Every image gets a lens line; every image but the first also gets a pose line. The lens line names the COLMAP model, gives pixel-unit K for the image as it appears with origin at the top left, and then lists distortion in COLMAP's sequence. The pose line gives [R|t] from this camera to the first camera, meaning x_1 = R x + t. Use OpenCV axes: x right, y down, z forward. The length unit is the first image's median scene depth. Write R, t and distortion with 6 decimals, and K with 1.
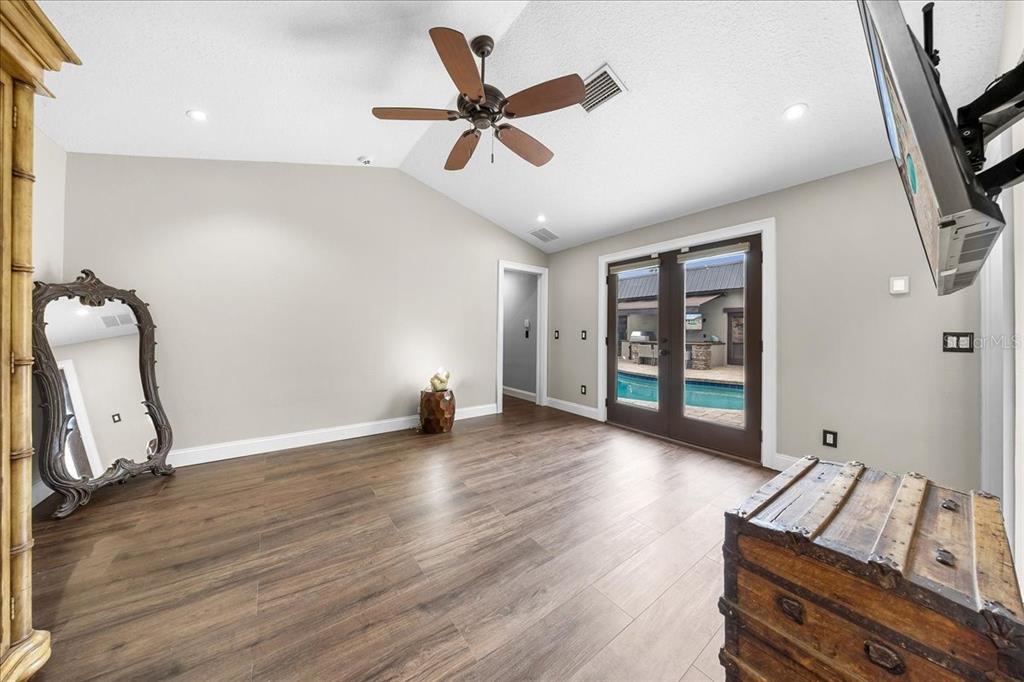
lens RADIAL K [[336.8, 0, 511.5], [0, 336.8, 335.9], [0, 0, 1]] dist [-0.000864, 0.000003]
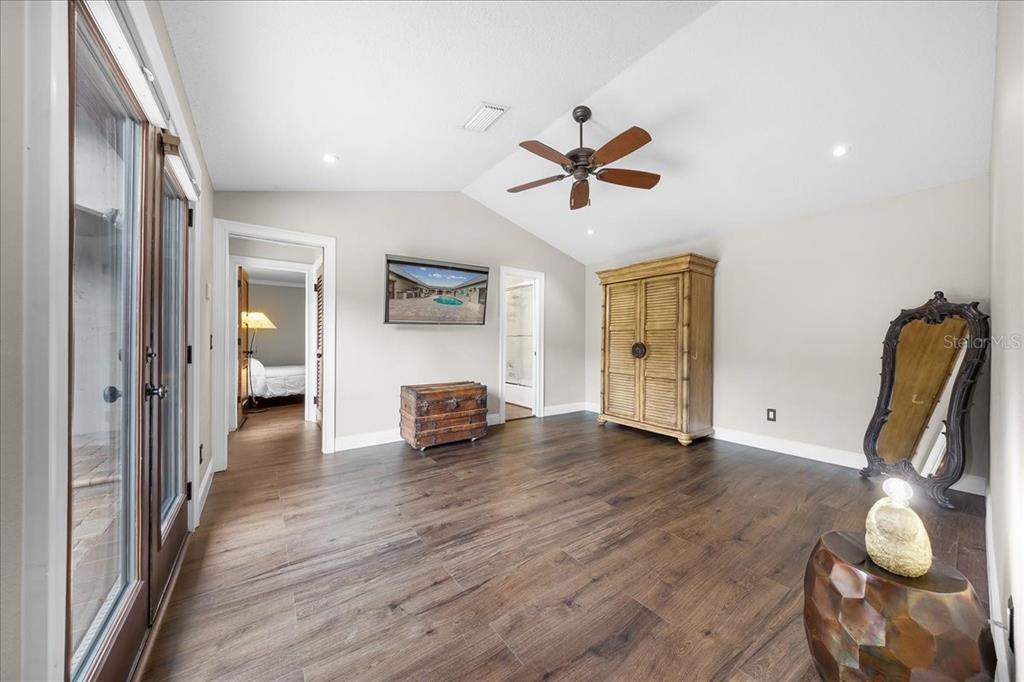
lens RADIAL K [[336.8, 0, 511.5], [0, 336.8, 335.9], [0, 0, 1]] dist [-0.000864, 0.000003]
pose [[-0.999744, -0.019999, 0.010603, 0.132016], [-0.020045, 0.999790, -0.004266, -0.016741], [-0.010516, -0.004478, -0.999935, 1.971734]]
